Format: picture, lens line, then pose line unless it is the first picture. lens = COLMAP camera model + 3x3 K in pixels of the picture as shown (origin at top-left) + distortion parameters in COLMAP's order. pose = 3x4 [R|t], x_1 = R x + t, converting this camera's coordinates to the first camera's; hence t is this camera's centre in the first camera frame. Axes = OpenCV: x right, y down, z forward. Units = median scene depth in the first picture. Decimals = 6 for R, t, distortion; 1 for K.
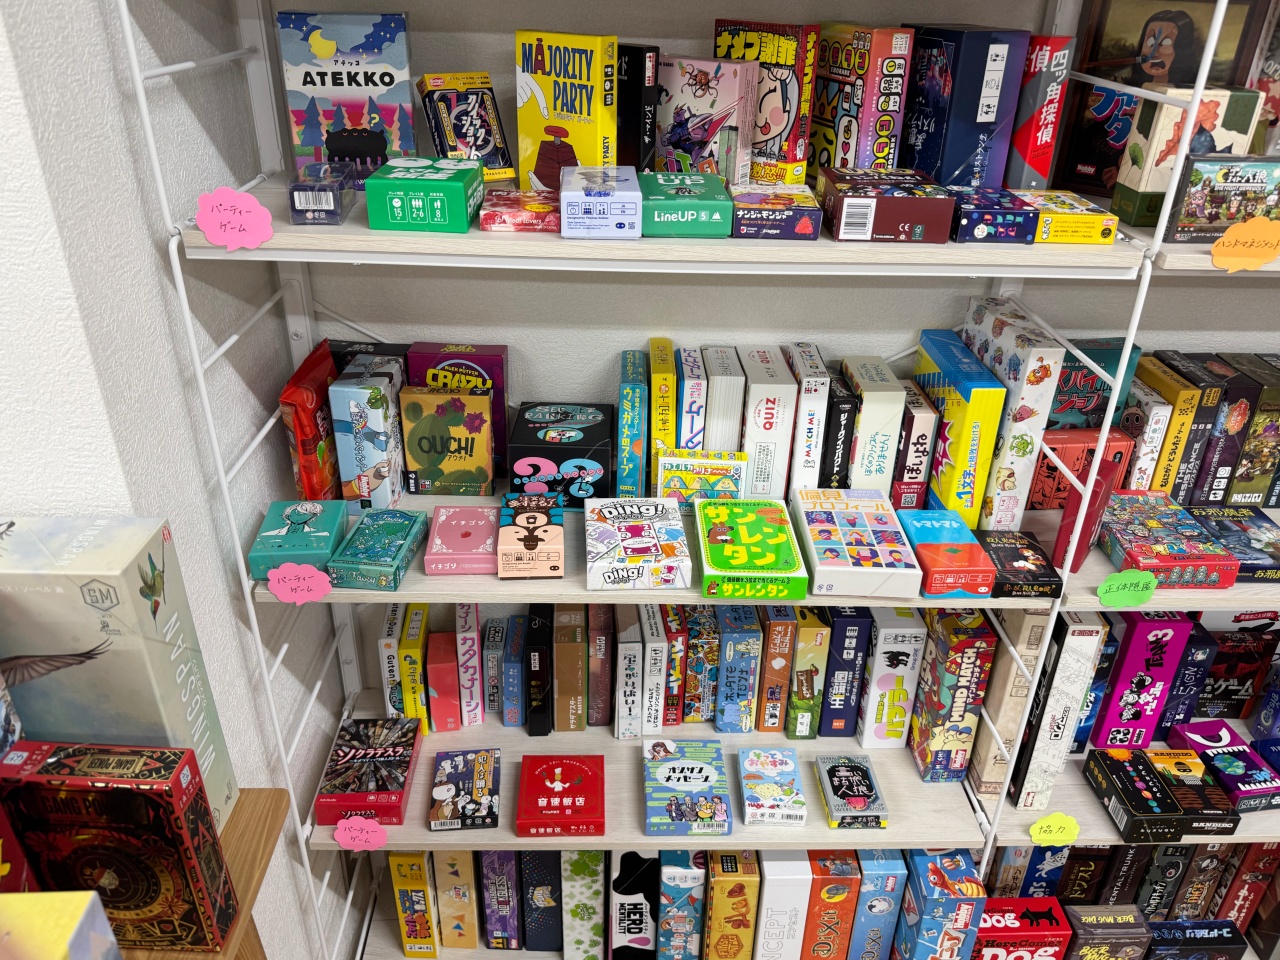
lens RADIAL K [[951.5, 0, 640.0], [0, 951.5, 480.0], [0, 0, 1]] dist [0.090878, -0.170190]
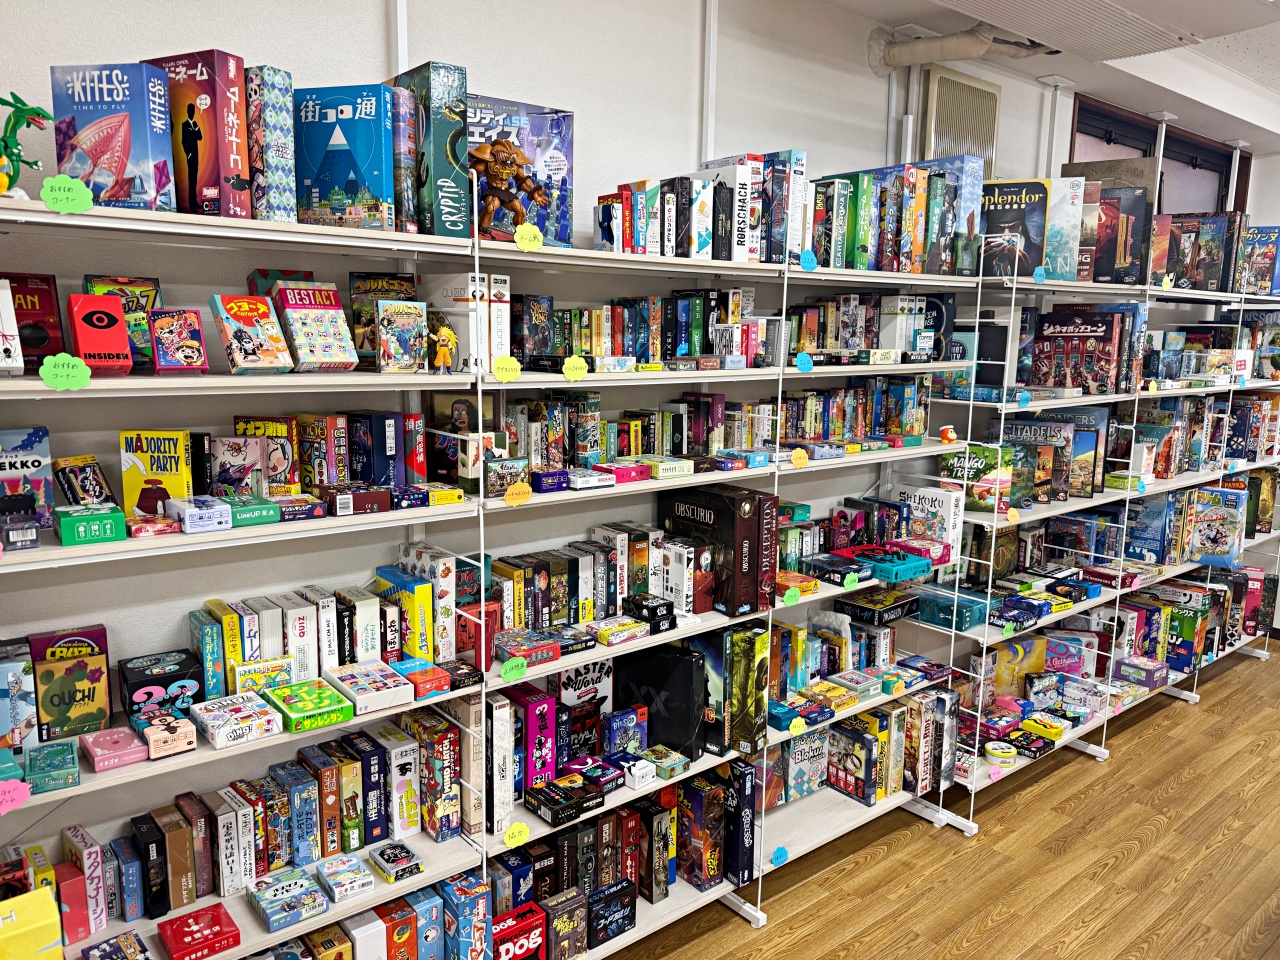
lens RADIAL K [[951.5, 0, 640.0], [0, 951.5, 480.0], [0, 0, 1]] dist [0.090878, -0.170190]
pose [[0.800055, -0.106797, 0.590345, -0.353545], [0.288433, 0.931310, -0.222414, 0.234795], [-0.526041, 0.348218, 0.775903, -0.696294]]
